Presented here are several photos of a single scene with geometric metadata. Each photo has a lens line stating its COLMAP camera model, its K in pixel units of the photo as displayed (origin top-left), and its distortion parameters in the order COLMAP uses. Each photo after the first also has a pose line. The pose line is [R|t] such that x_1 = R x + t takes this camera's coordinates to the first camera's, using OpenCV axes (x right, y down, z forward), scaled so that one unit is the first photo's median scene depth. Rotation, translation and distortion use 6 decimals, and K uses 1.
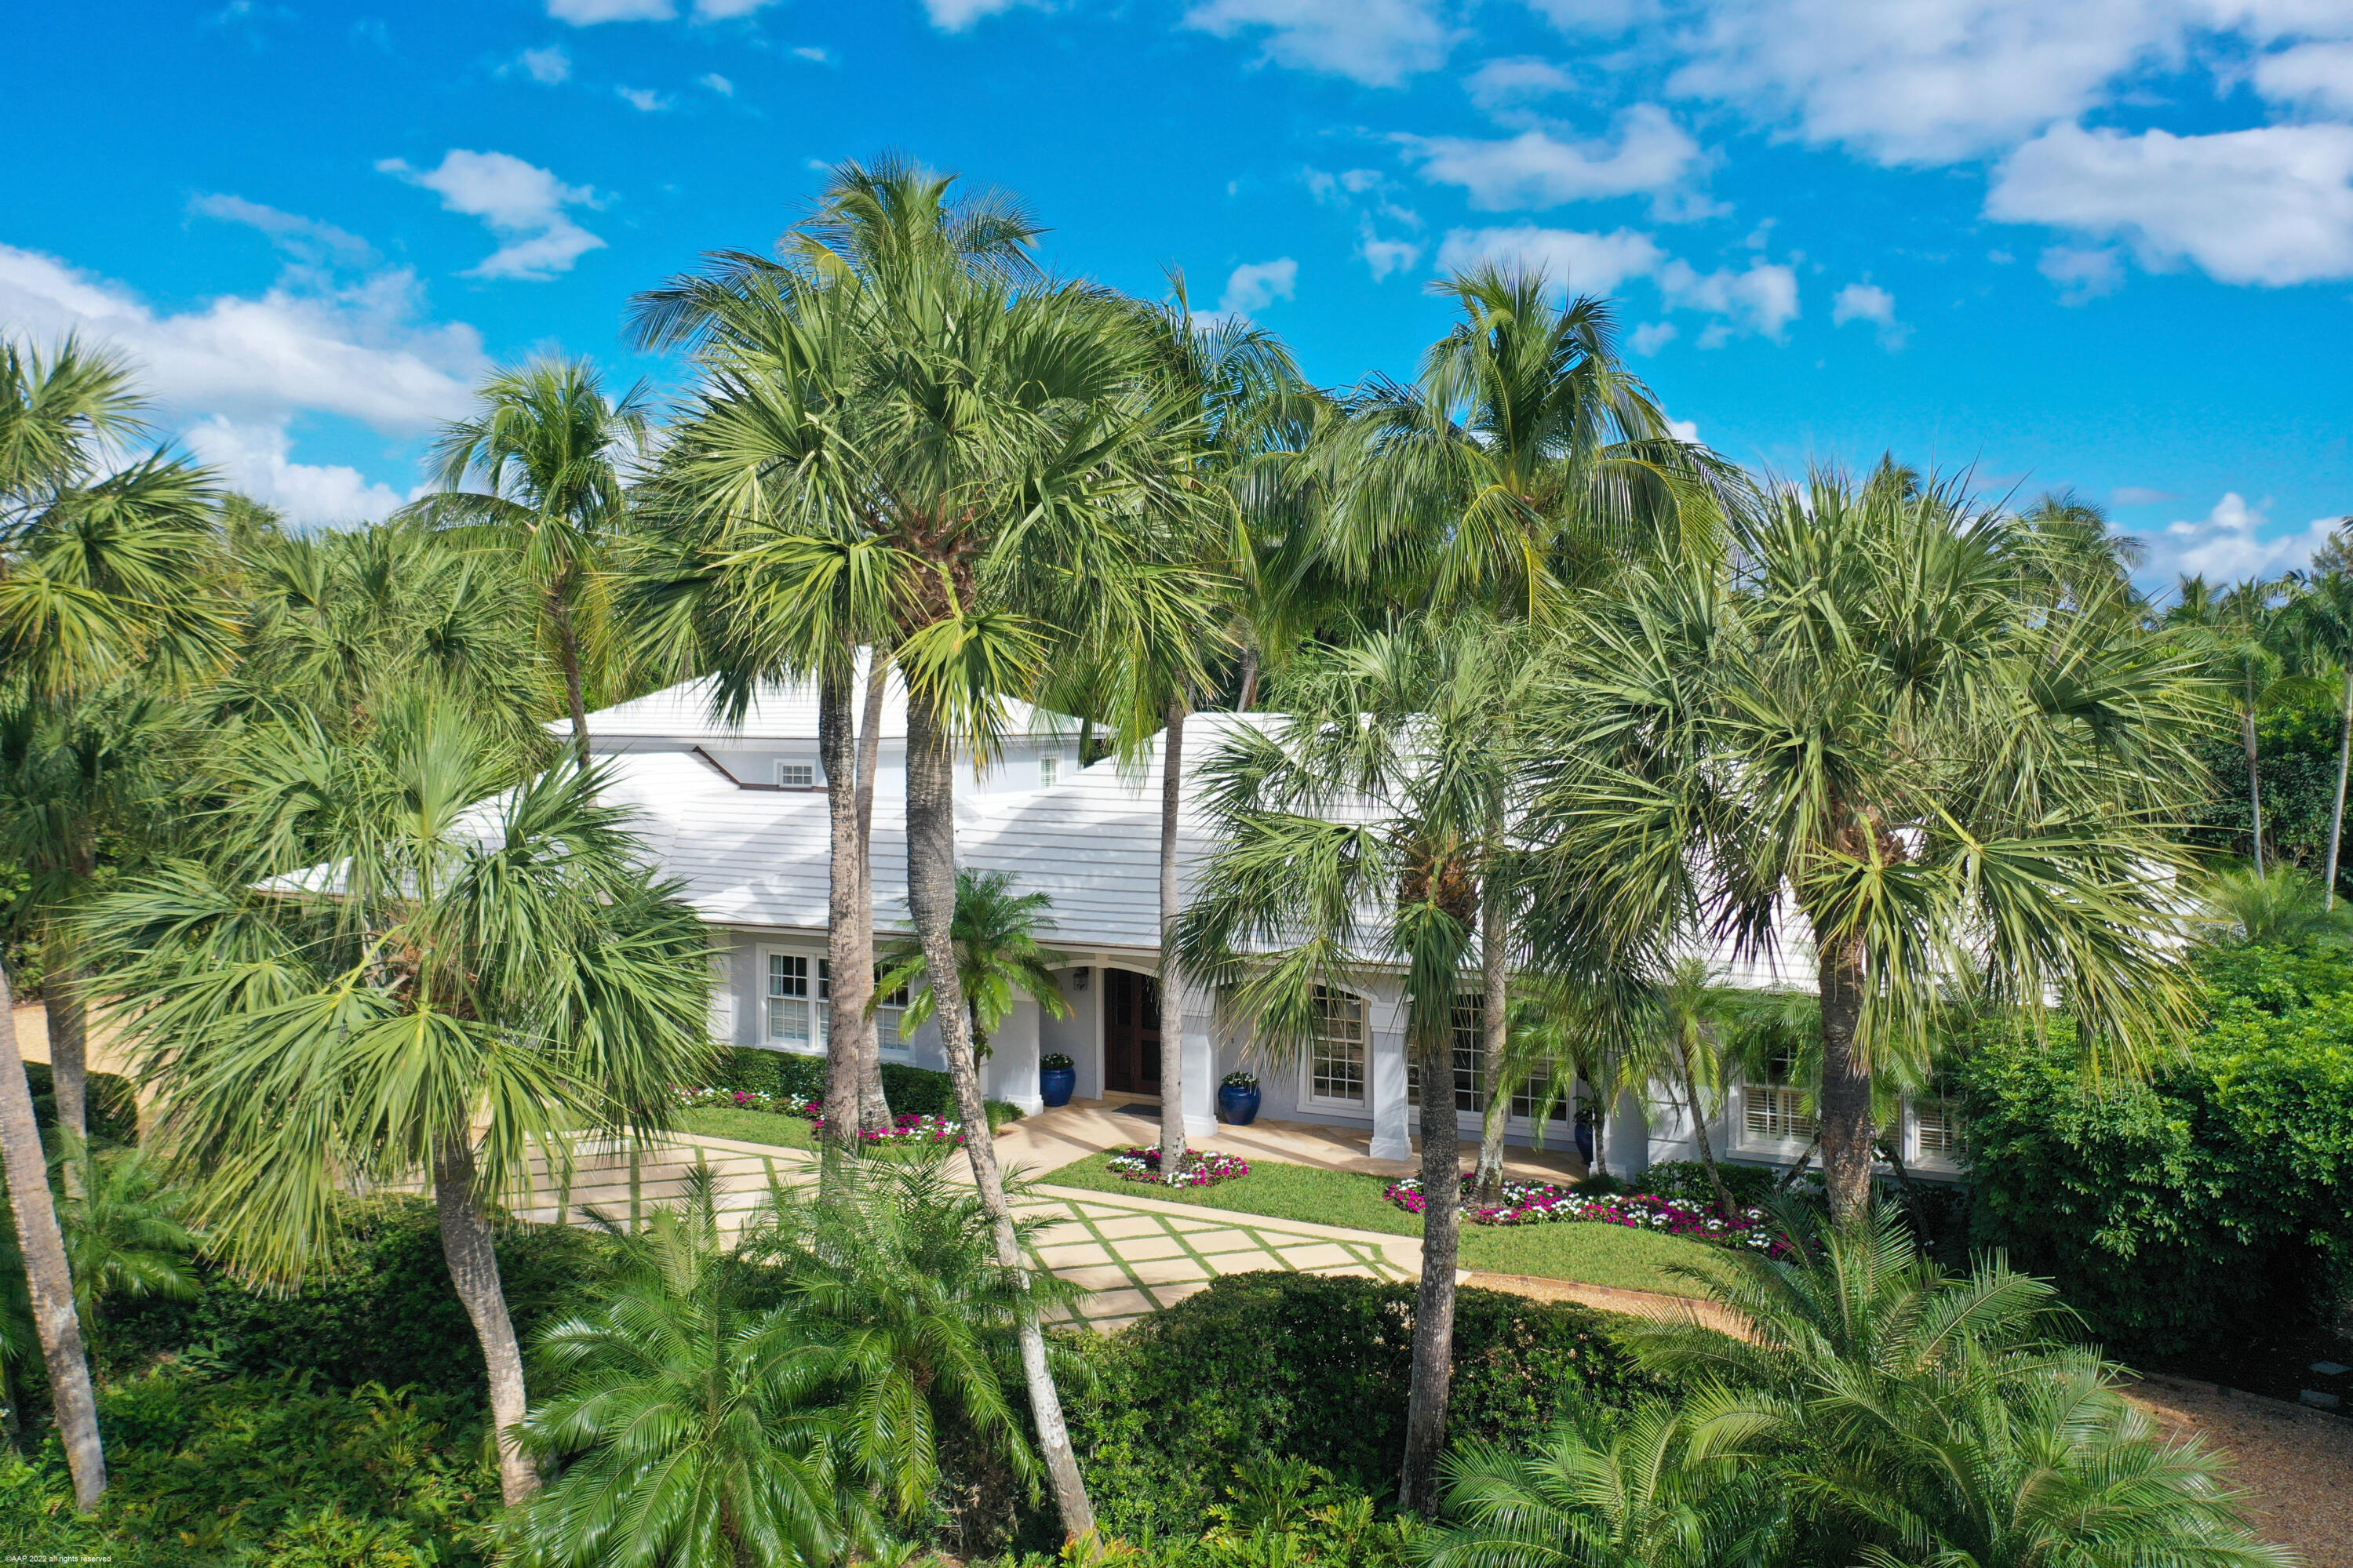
lens RADIAL K [[1877.1, 0, 1176.5], [0, 1877.1, 784.0], [0, 0, 1]] dist [-0.003516, -0.001567]
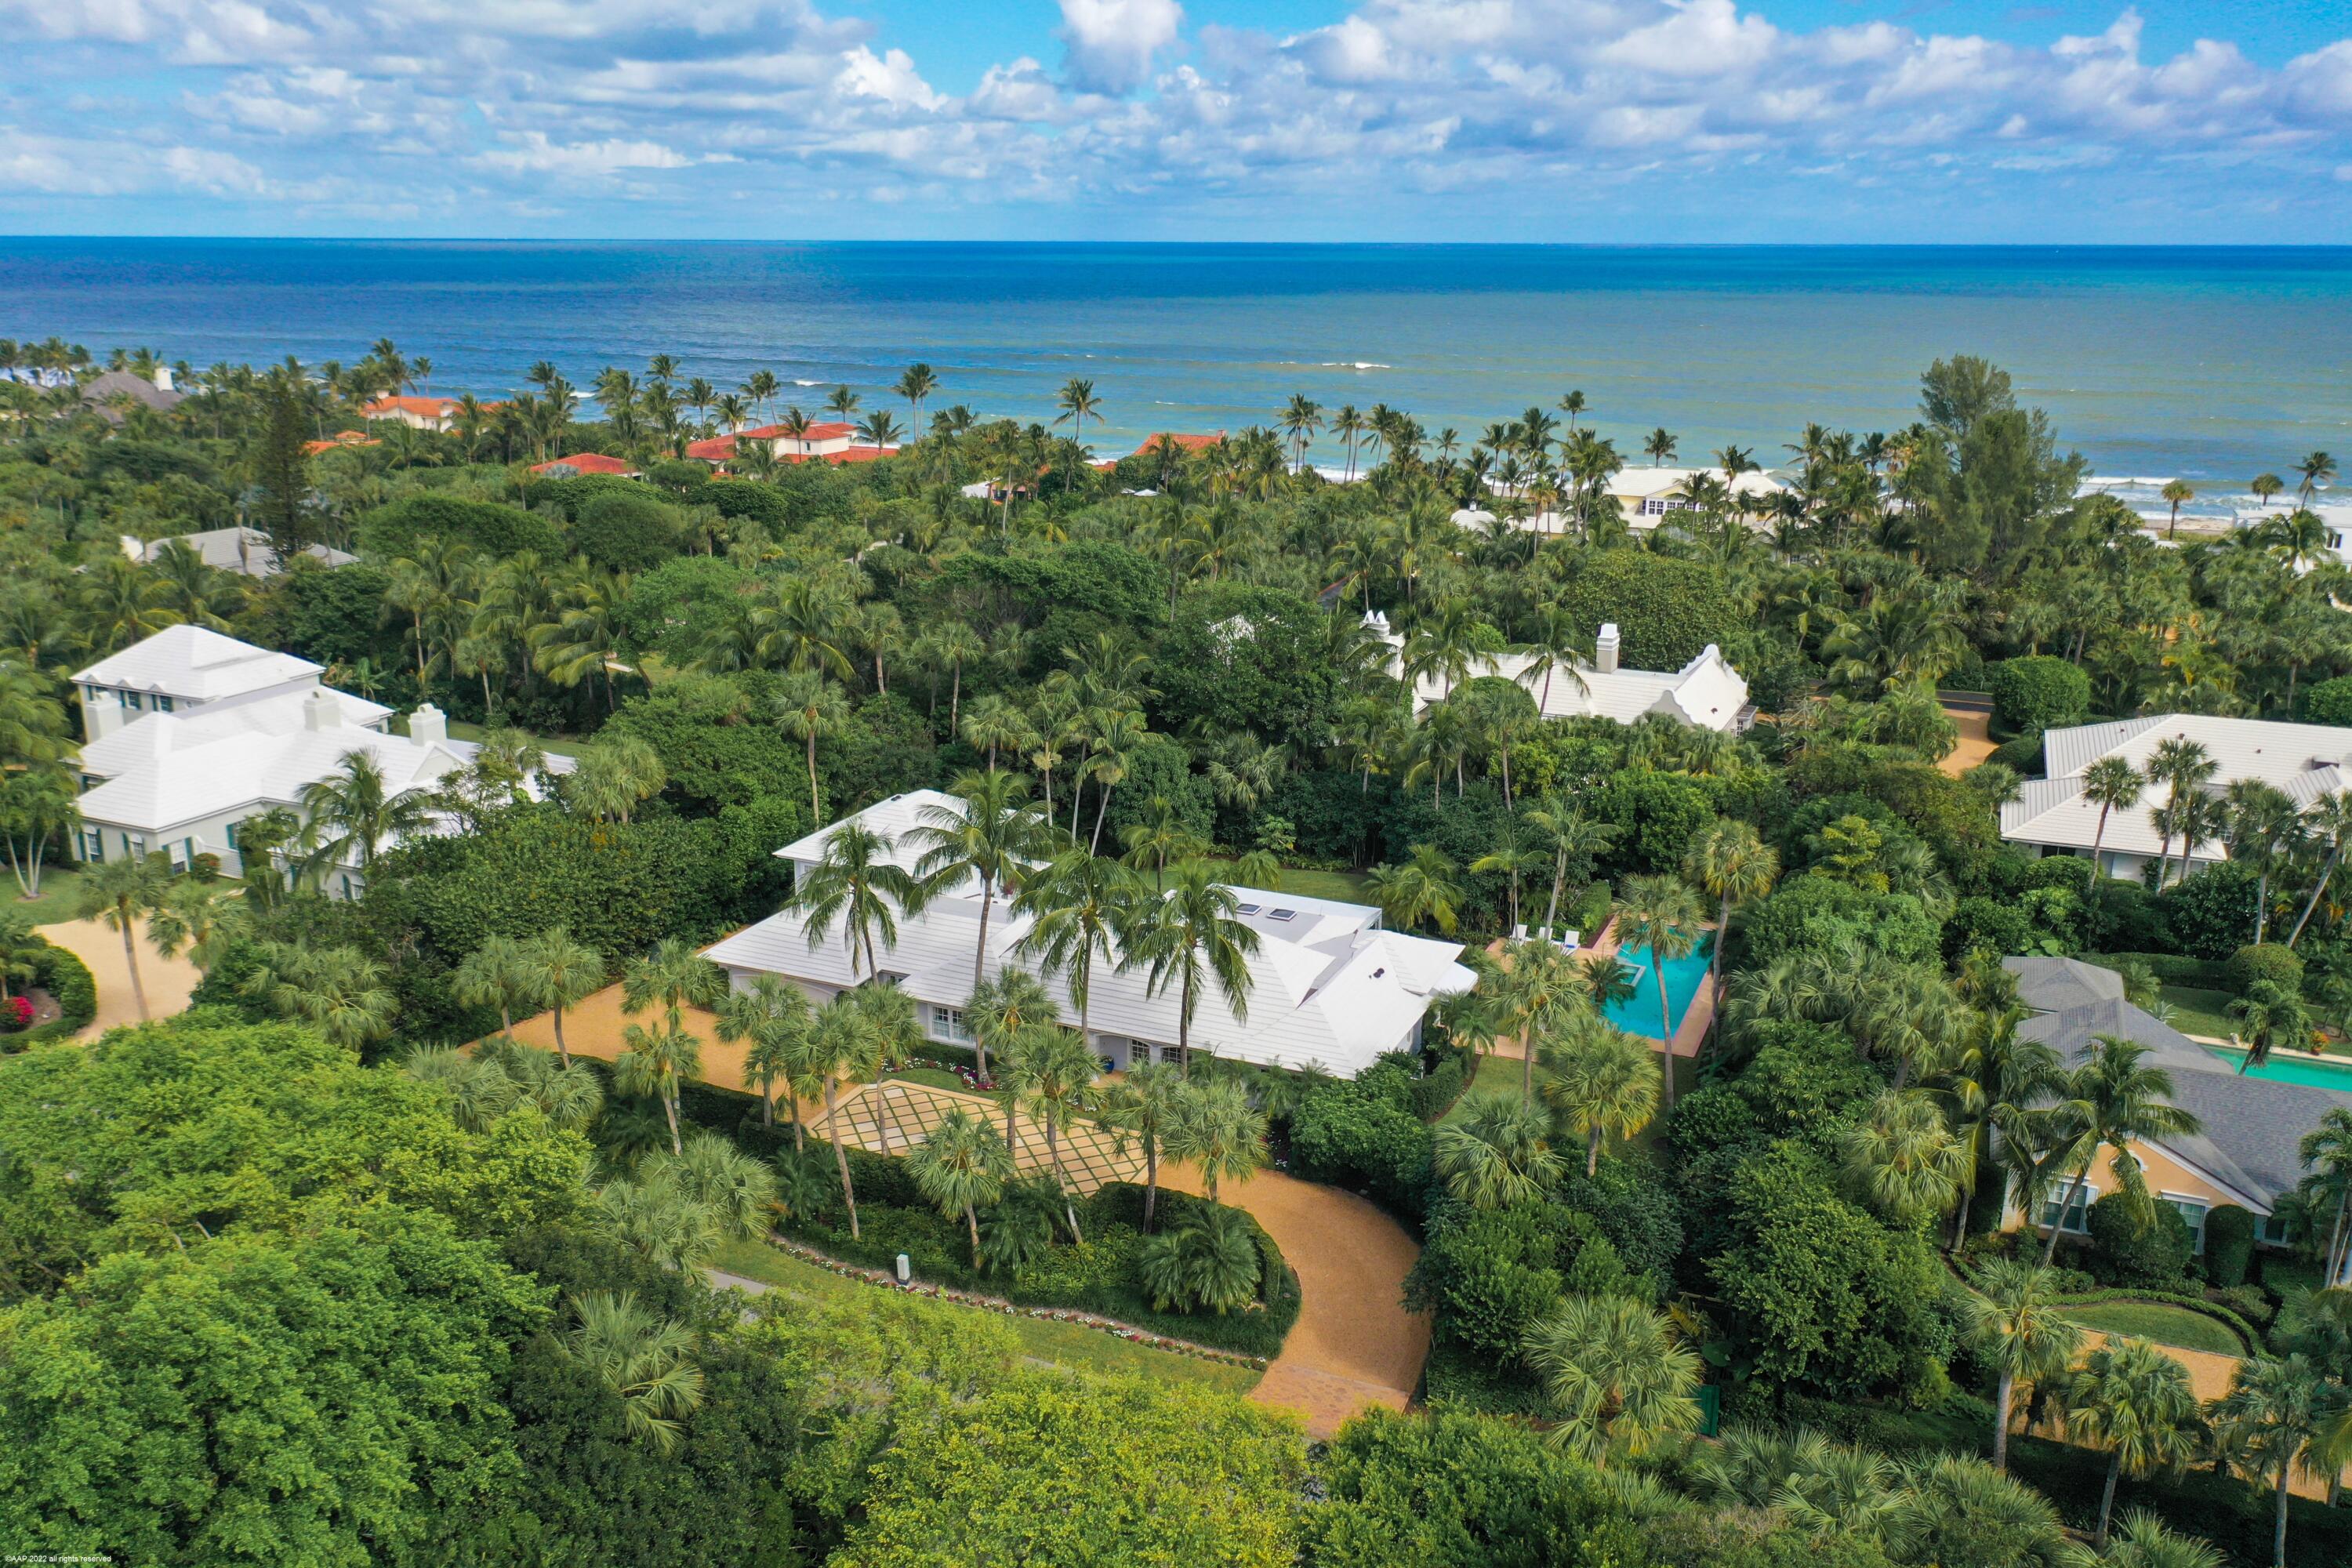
lens RADIAL K [[1876.6, 0, 1176.0], [0, 1876.6, 784.0], [0, 0, 1]] dist [-0.003516, -0.001567]
pose [[0.996748, -0.009781, 0.079986, -0.173180], [-0.010297, 0.969007, 0.246819, -1.947268], [-0.079921, -0.246840, 0.965755, -3.431091]]
